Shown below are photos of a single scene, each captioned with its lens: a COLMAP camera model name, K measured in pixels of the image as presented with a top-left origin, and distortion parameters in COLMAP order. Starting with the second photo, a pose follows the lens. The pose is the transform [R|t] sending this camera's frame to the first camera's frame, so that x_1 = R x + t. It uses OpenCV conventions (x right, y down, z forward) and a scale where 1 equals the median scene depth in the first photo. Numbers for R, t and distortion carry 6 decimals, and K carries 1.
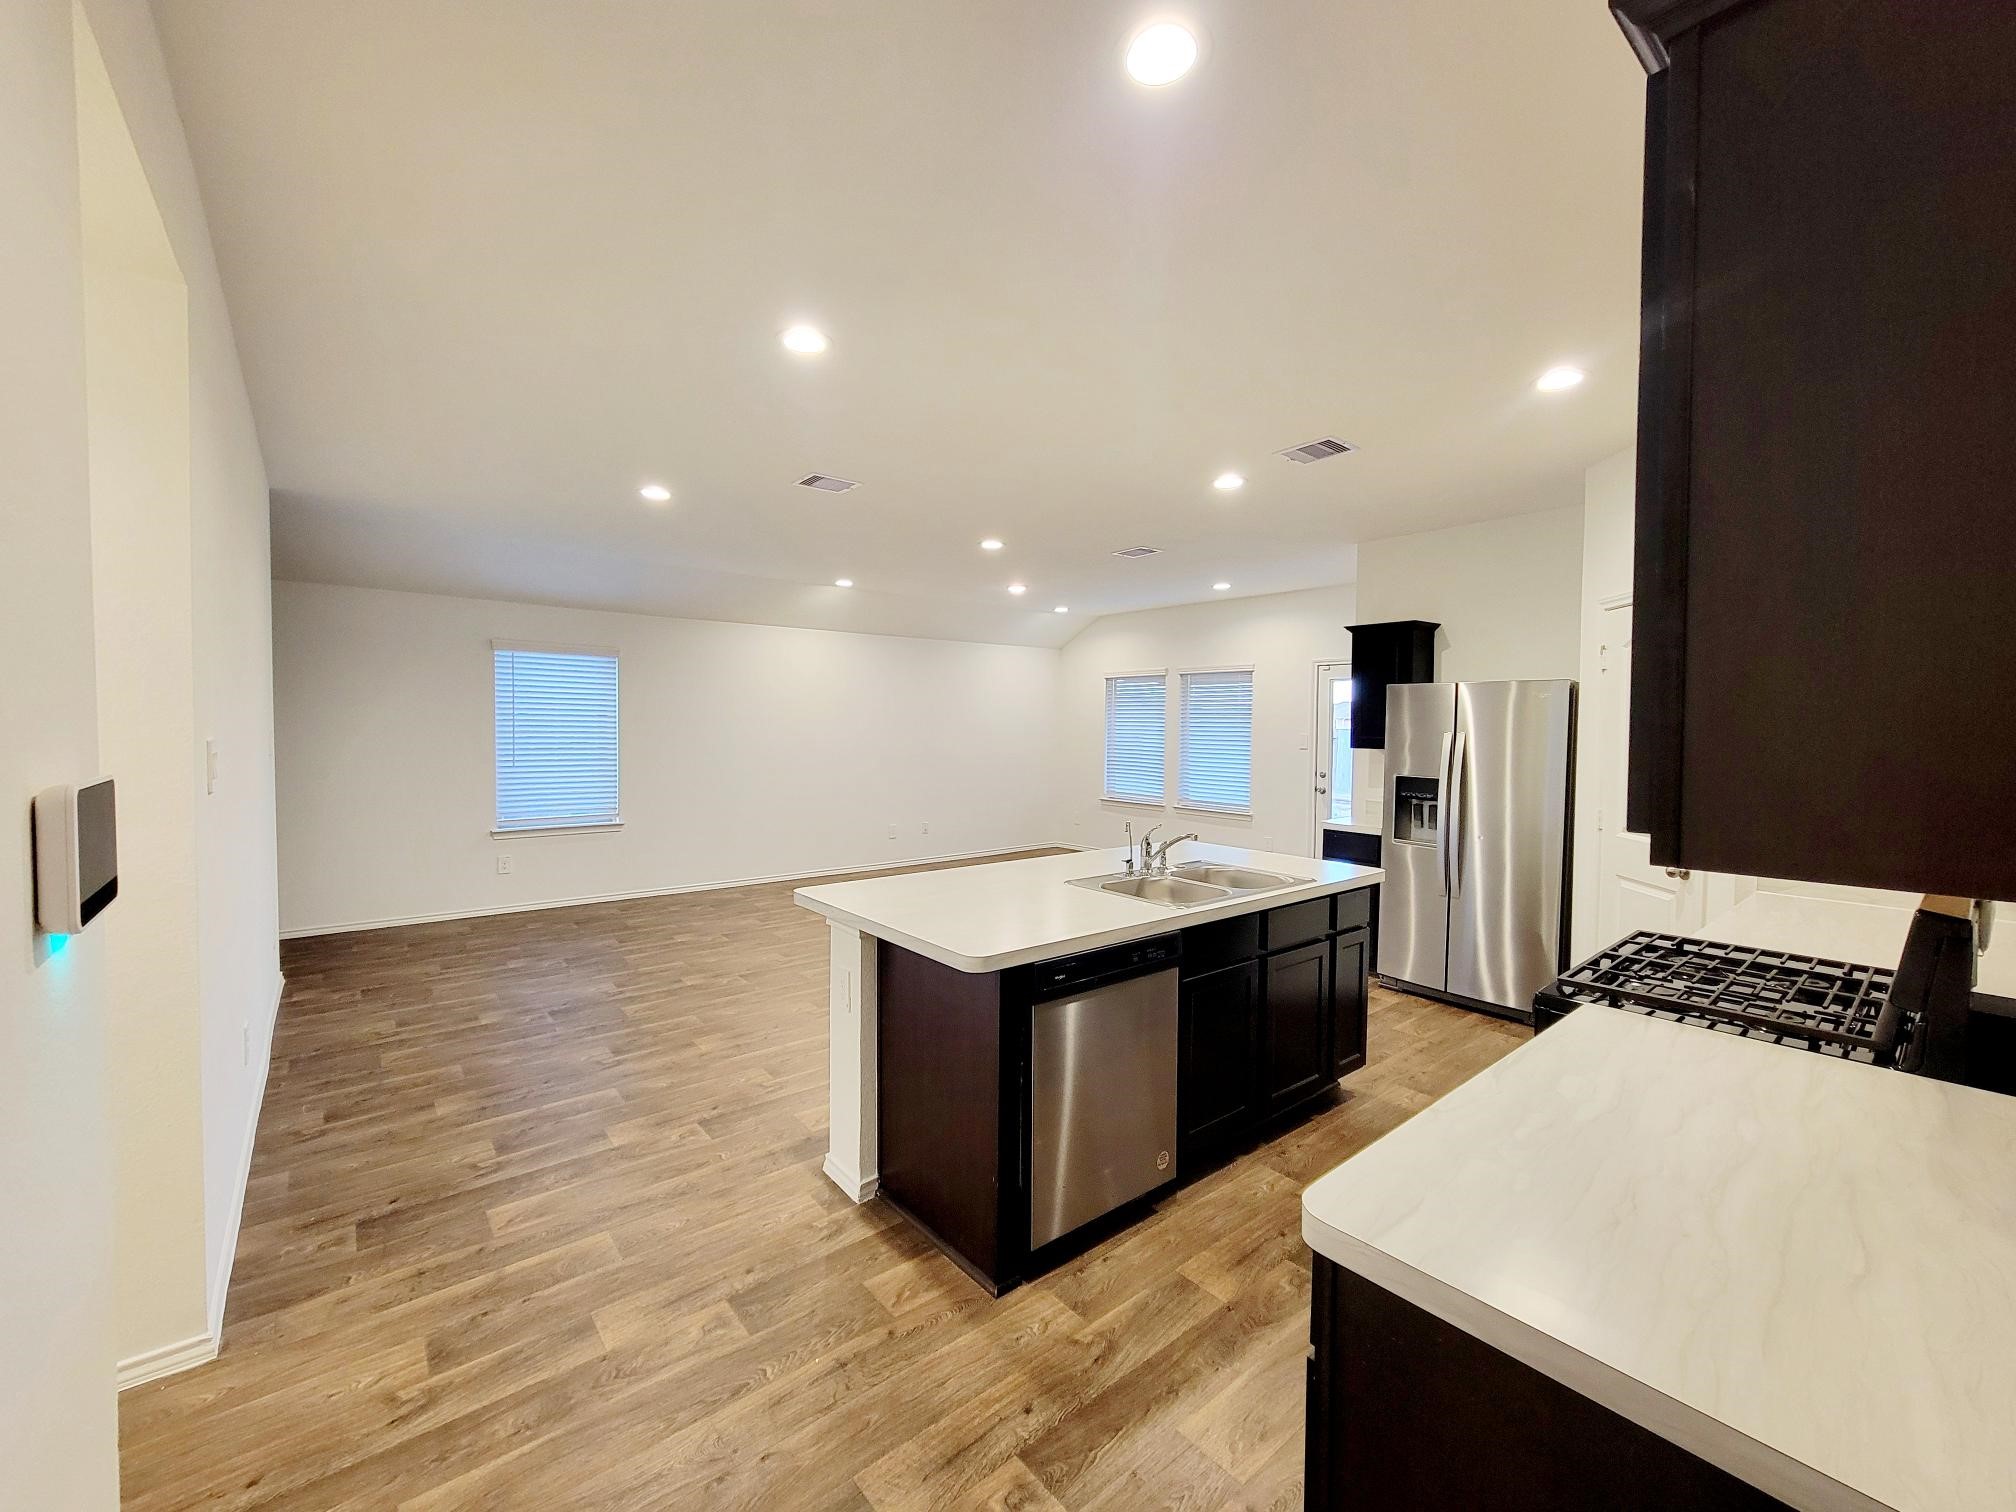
lens RADIAL K [[827.0, 0, 1001.9], [0, 827.0, 749.5], [0, 0, 1]] dist [0.003737, 0.000115]
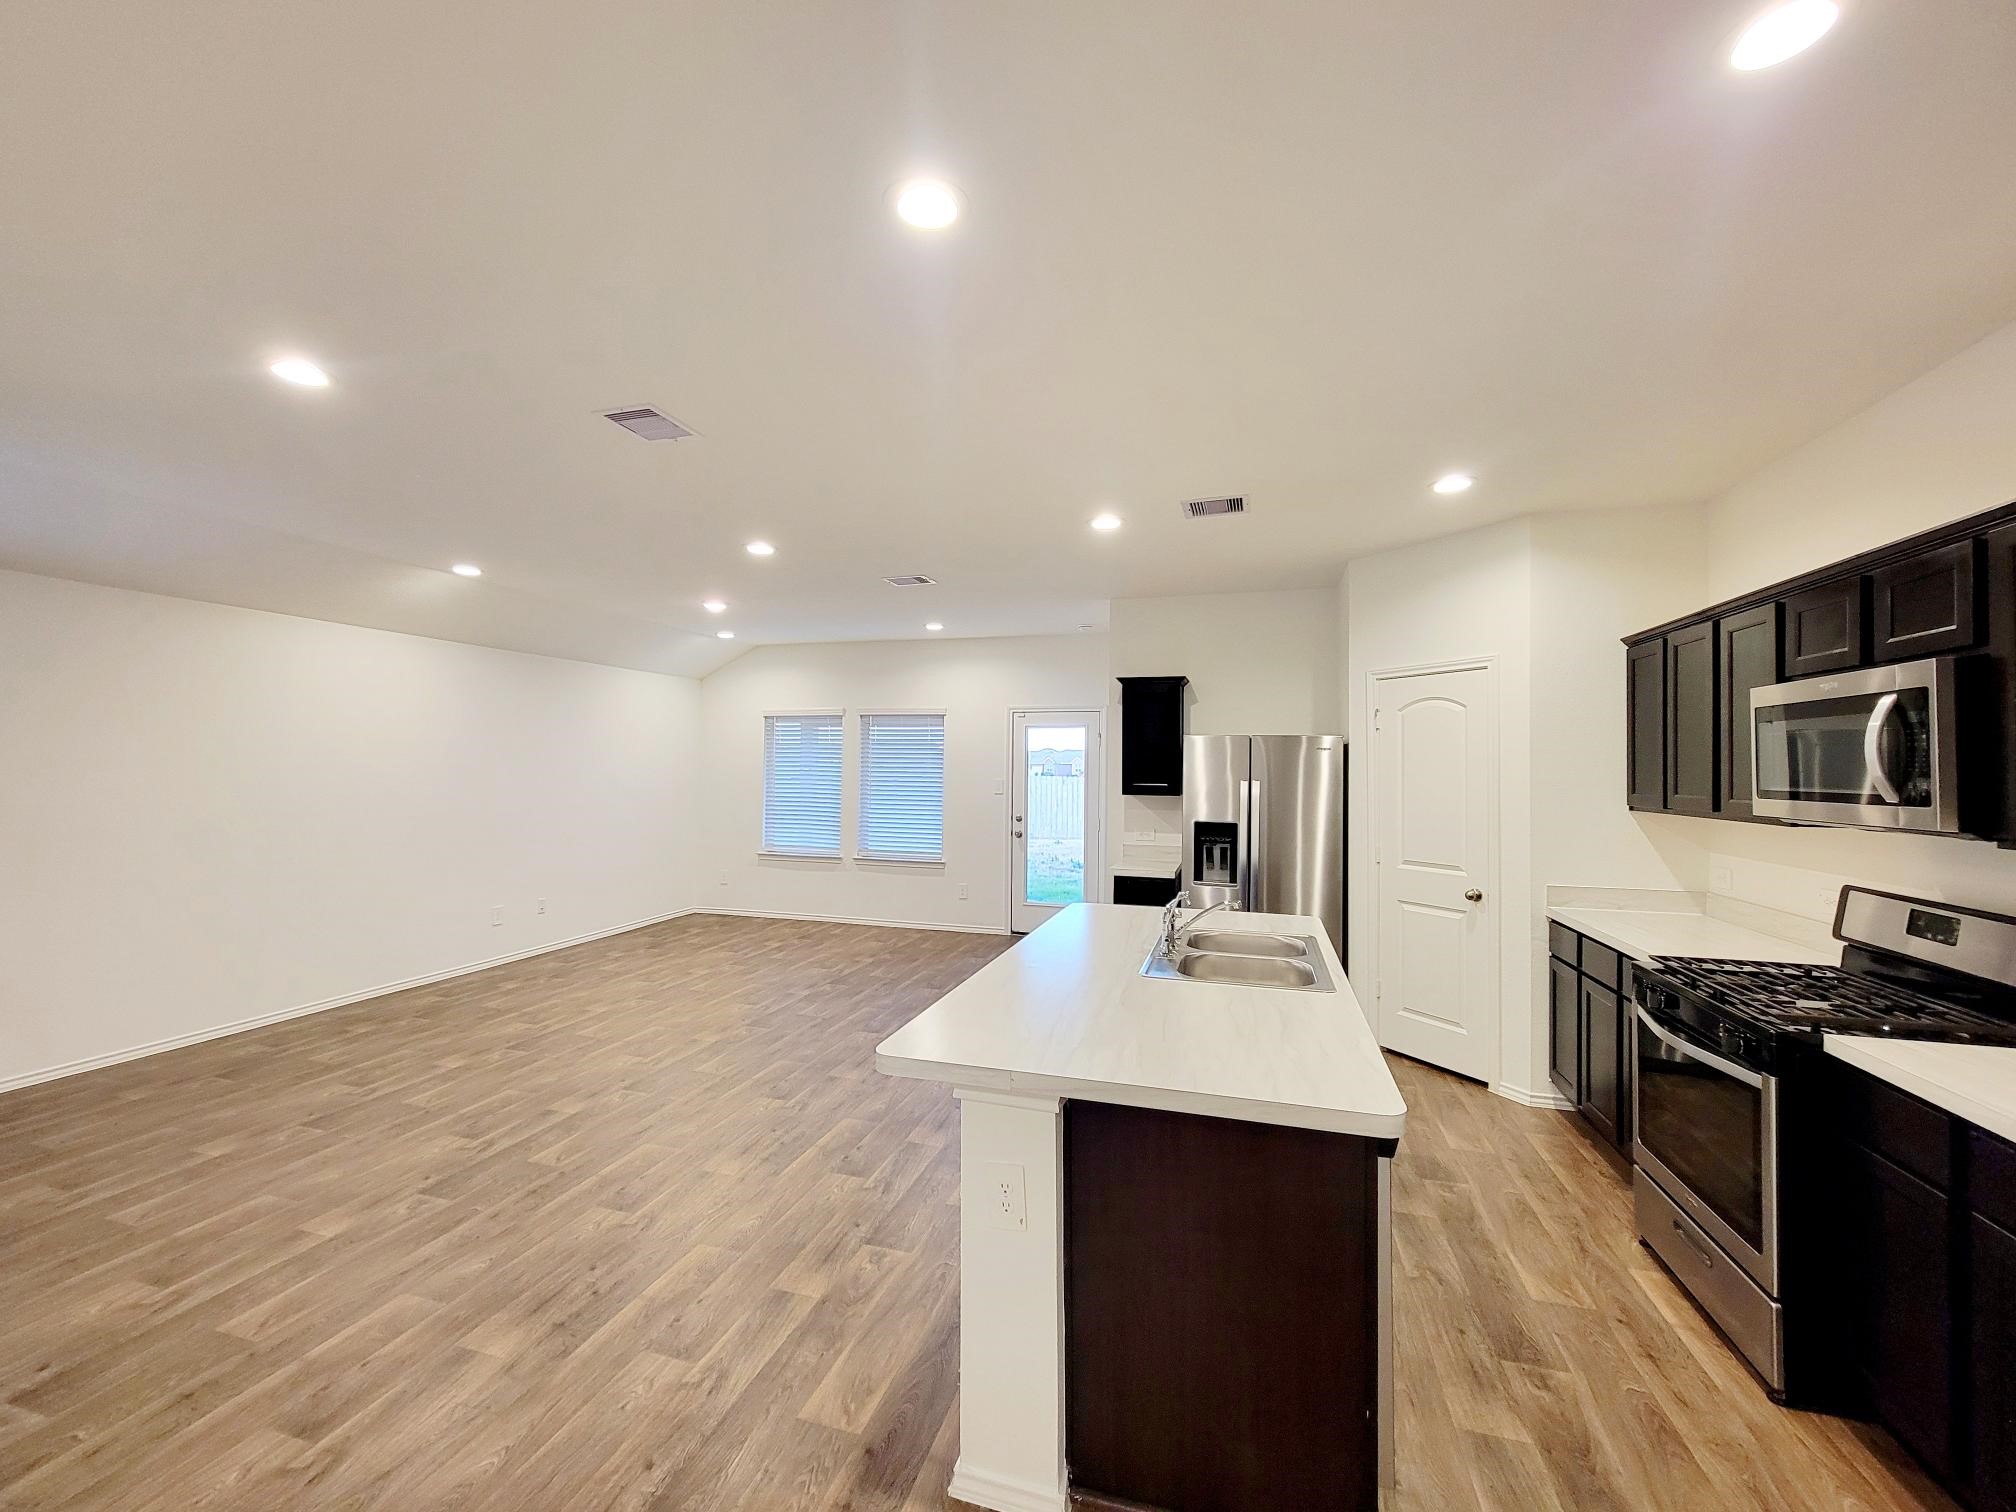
lens RADIAL K [[827.0, 0, 1001.9], [0, 827.0, 749.5], [0, 0, 1]] dist [0.003737, 0.000115]
pose [[0.828178, 0.012605, 0.560324, -0.409203], [0.013989, 0.998971, -0.043150, -0.022999], [-0.560291, 0.043574, 0.827149, 0.328097]]
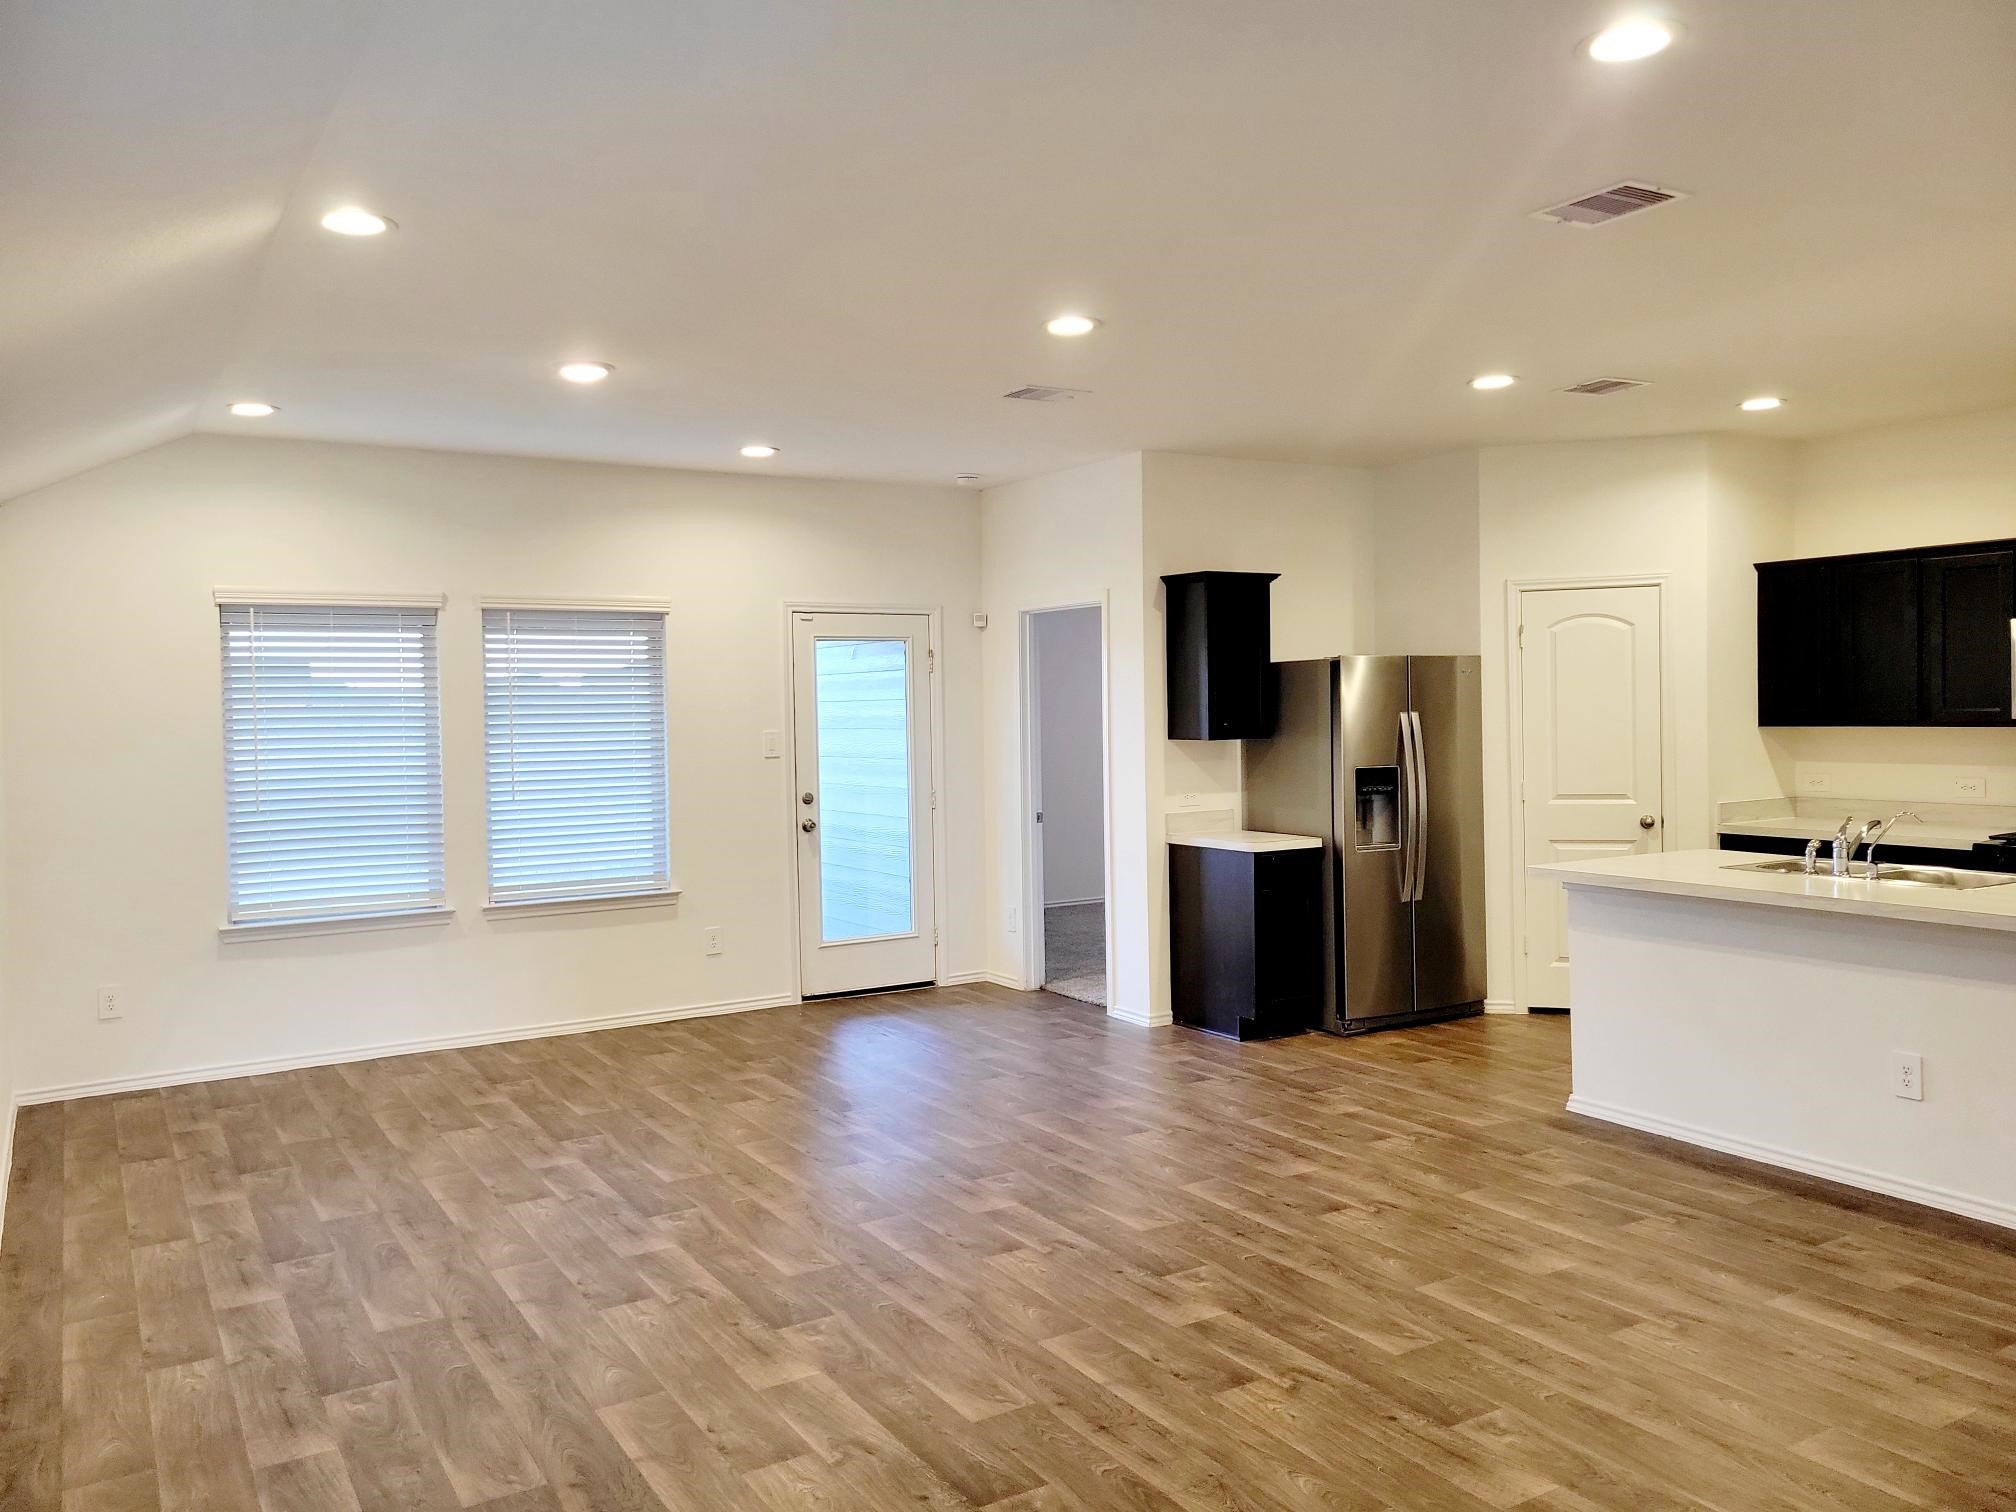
lens RADIAL K [[1512.6, 0, 1002.6], [0, 1512.6, 743.3], [0, 0, 1]] dist [0.057933, -0.038059]
pose [[0.137888, -0.037440, 0.989740, -1.312022], [0.050637, 0.998245, 0.030707, -0.070331], [-0.989153, 0.045884, 0.139542, 1.432330]]
